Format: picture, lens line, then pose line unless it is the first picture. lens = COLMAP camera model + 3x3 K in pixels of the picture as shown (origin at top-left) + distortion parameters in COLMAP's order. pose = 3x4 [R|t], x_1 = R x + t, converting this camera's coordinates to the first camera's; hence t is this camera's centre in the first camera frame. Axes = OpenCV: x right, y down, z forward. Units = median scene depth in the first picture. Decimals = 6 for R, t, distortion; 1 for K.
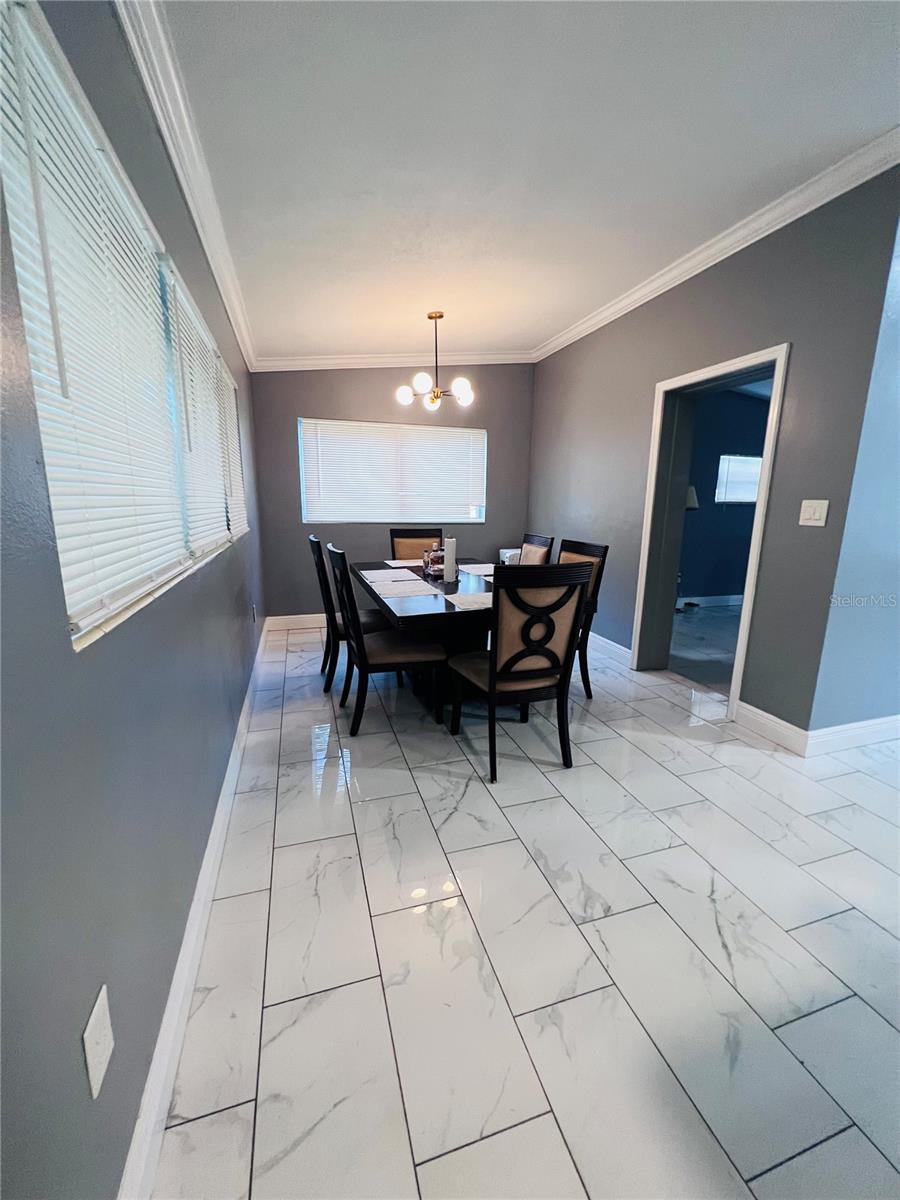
lens RADIAL K [[480.8, 0, 450.4], [0, 480.8, 601.6], [0, 0, 1]] dist [-0.006165, 0.001115]
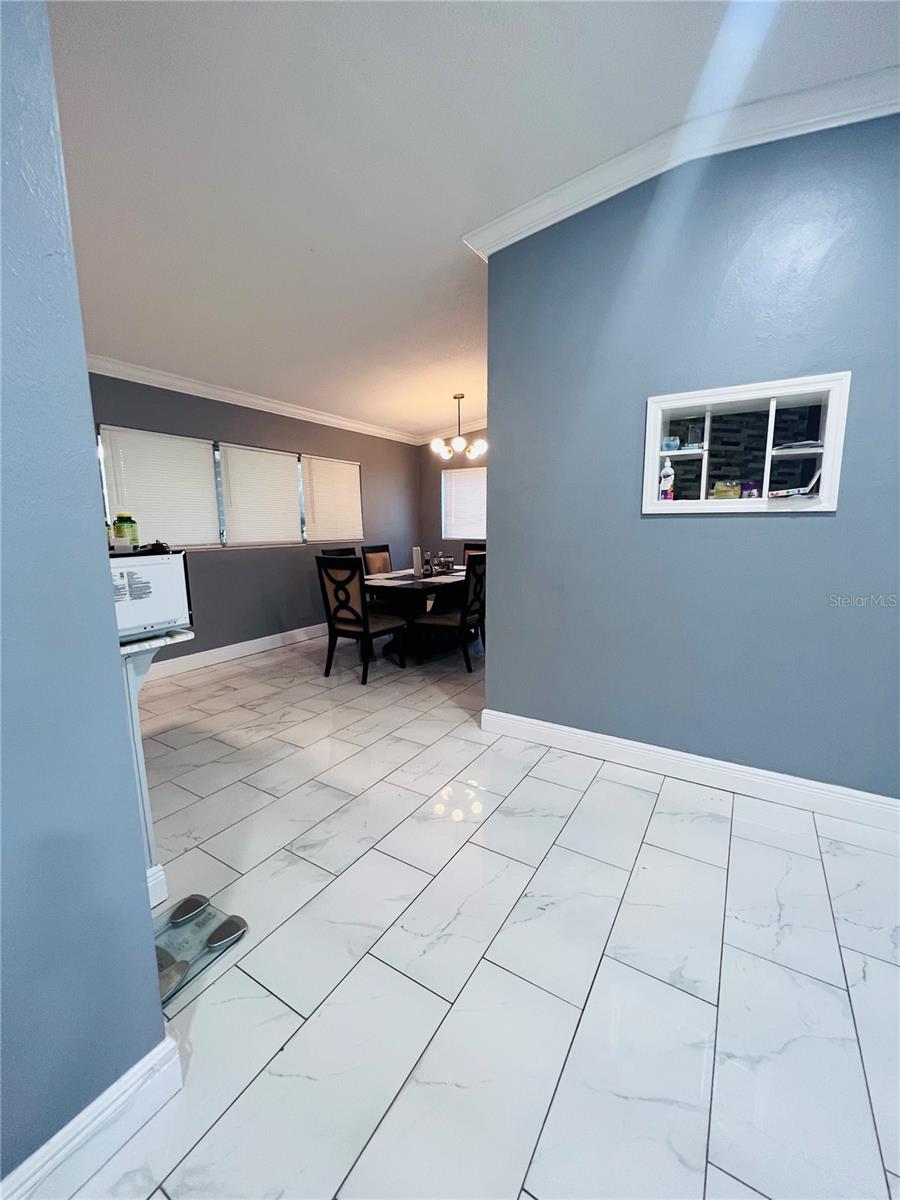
lens RADIAL K [[480.8, 0, 454.6], [0, 480.8, 604.4], [0, 0, 1]] dist [-0.006165, 0.001115]
pose [[0.648352, 0.107148, -0.753763, 1.827085], [-0.141953, 0.989699, 0.018584, 0.004226], [0.747990, 0.094950, 0.656883, 0.153602]]
